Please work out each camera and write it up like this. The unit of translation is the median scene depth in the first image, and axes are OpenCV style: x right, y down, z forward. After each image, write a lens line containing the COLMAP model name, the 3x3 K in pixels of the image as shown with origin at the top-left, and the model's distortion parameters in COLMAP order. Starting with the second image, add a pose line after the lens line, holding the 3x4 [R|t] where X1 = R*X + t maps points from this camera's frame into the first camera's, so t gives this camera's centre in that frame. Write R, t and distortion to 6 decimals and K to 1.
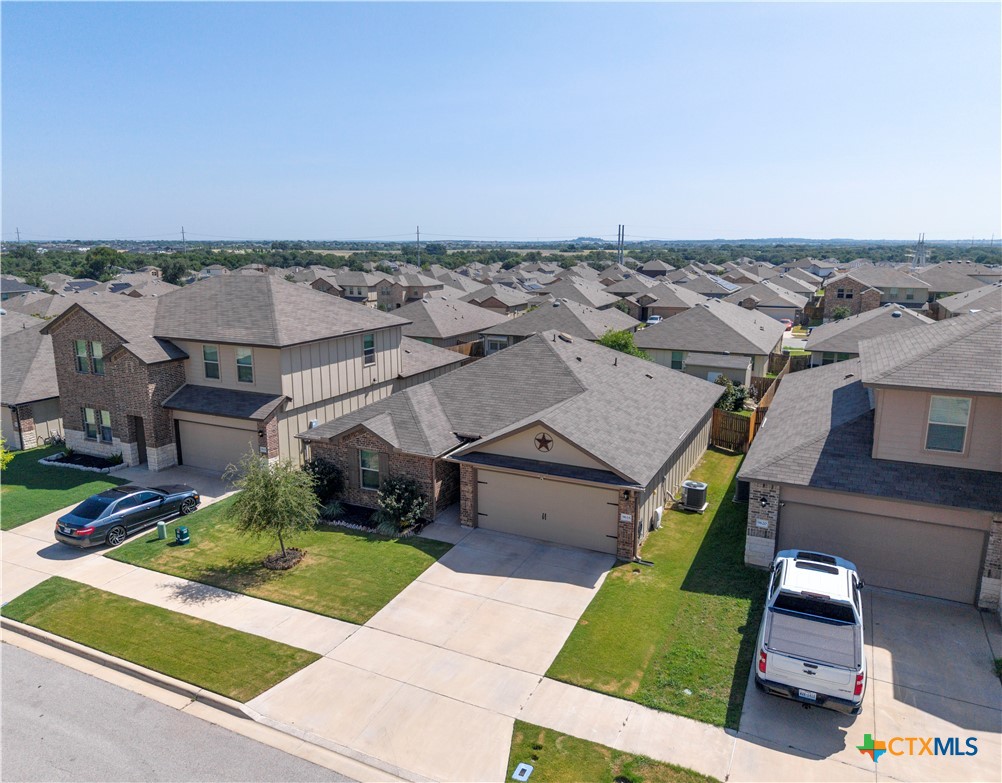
lens RADIAL K [[702.7, 0, 501.0], [0, 702.7, 391.5], [0, 0, 1]] dist [-0.003742, 0.002463]
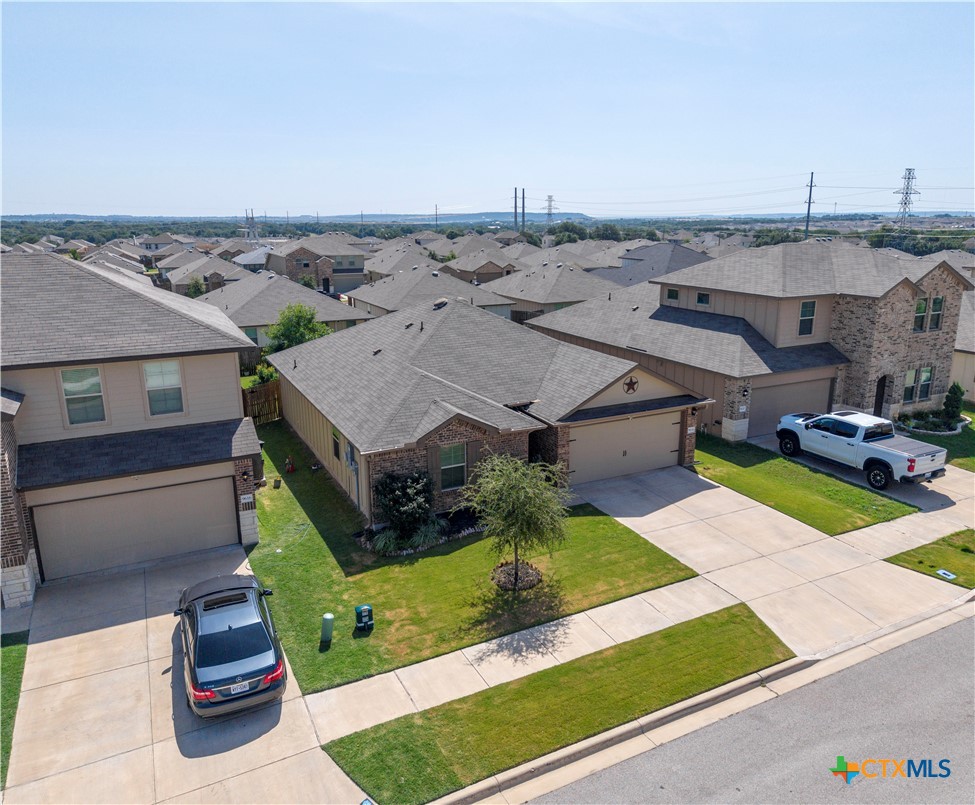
lens RADIAL K [[705.1, 0, 505.5], [0, 705.1, 388.8], [0, 0, 1]] dist [0.012272, 0.000313]
pose [[0.605265, -0.185832, 0.774029, -1.002644], [0.165229, 0.980520, 0.106204, -0.079040], [-0.778687, 0.063610, 0.624179, 0.505809]]
